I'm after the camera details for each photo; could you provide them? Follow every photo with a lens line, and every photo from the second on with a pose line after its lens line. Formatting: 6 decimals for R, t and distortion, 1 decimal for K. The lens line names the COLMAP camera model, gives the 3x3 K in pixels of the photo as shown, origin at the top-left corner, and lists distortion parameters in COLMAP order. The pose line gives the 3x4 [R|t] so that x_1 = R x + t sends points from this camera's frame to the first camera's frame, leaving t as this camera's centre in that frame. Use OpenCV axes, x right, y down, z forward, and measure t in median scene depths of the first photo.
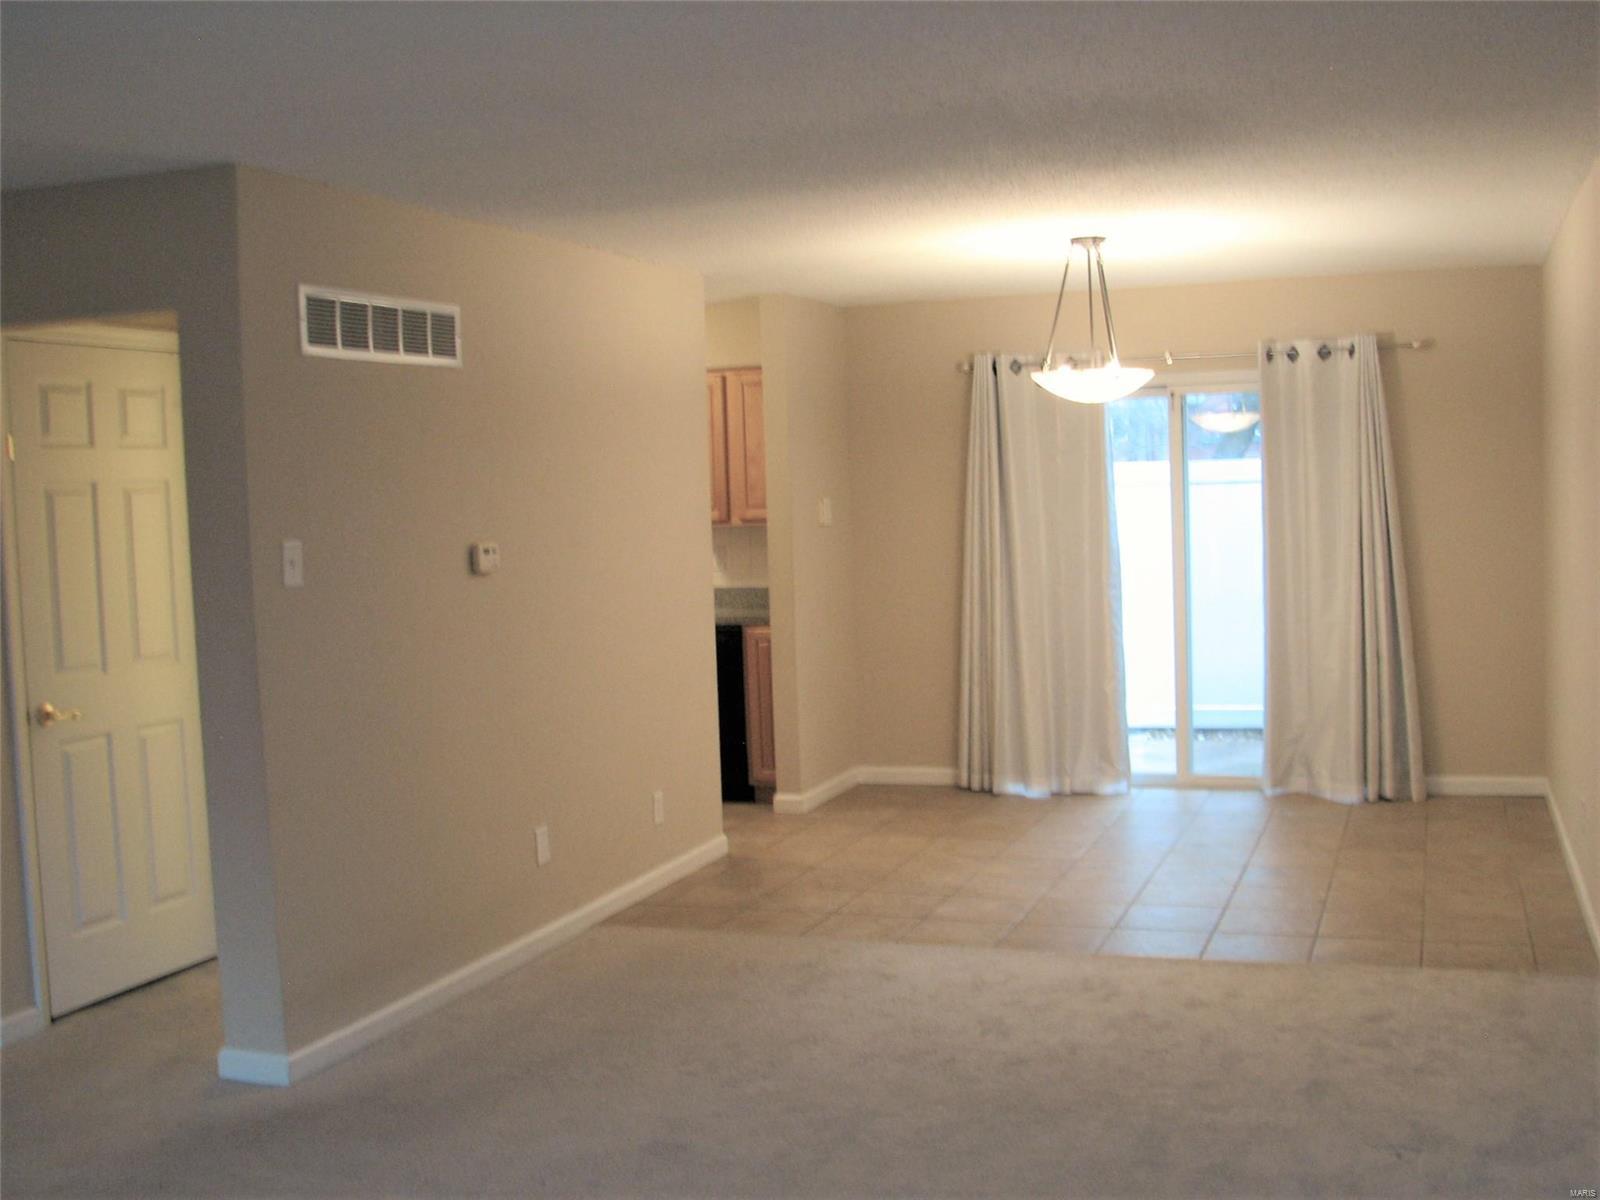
lens RADIAL K [[1672.8, 0, 797.4], [0, 1672.8, 548.6], [0, 0, 1]] dist [-0.085853, 0.223350]
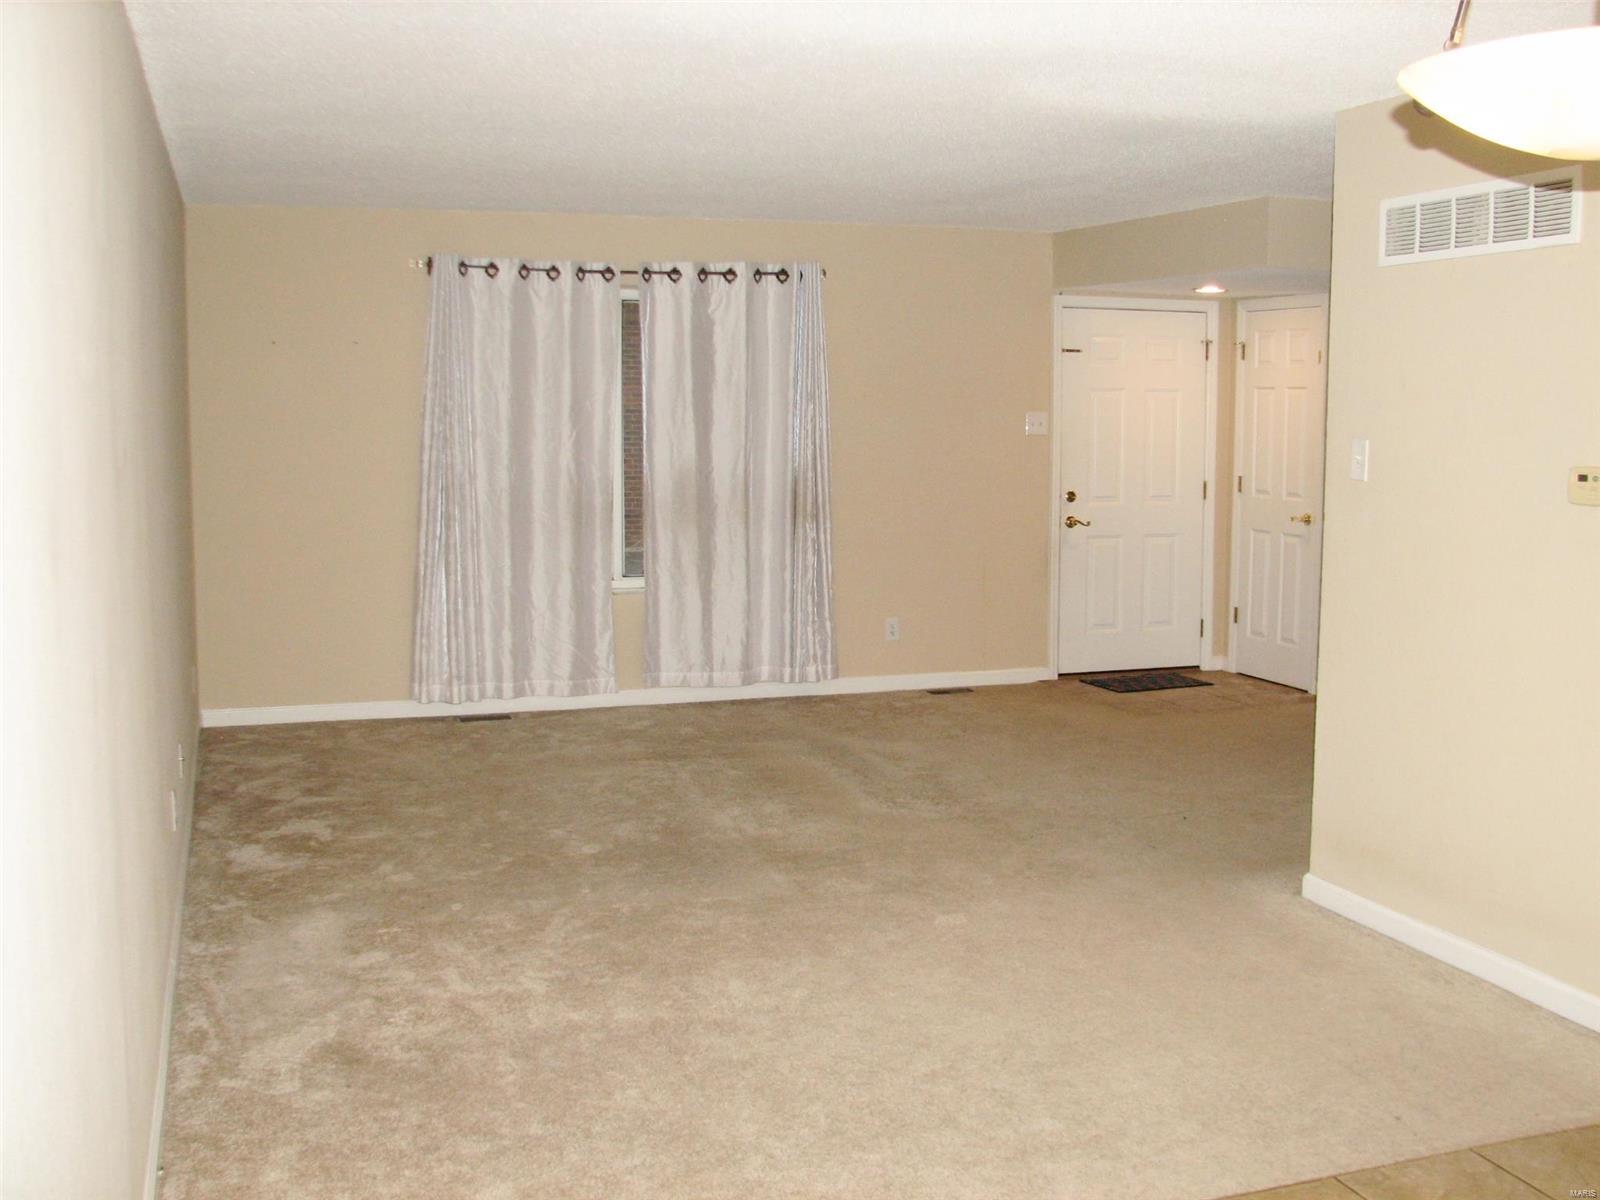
lens RADIAL K [[1689.5, 0, 800.0], [0, 1689.5, 600.0], [0, 0, 1]] dist [-0.203479, 0.242264]
pose [[-0.774372, 0.107188, -0.623585, 0.664688], [0.007235, 0.986982, 0.160668, -0.077220], [0.632689, 0.119906, -0.765067, 1.579541]]
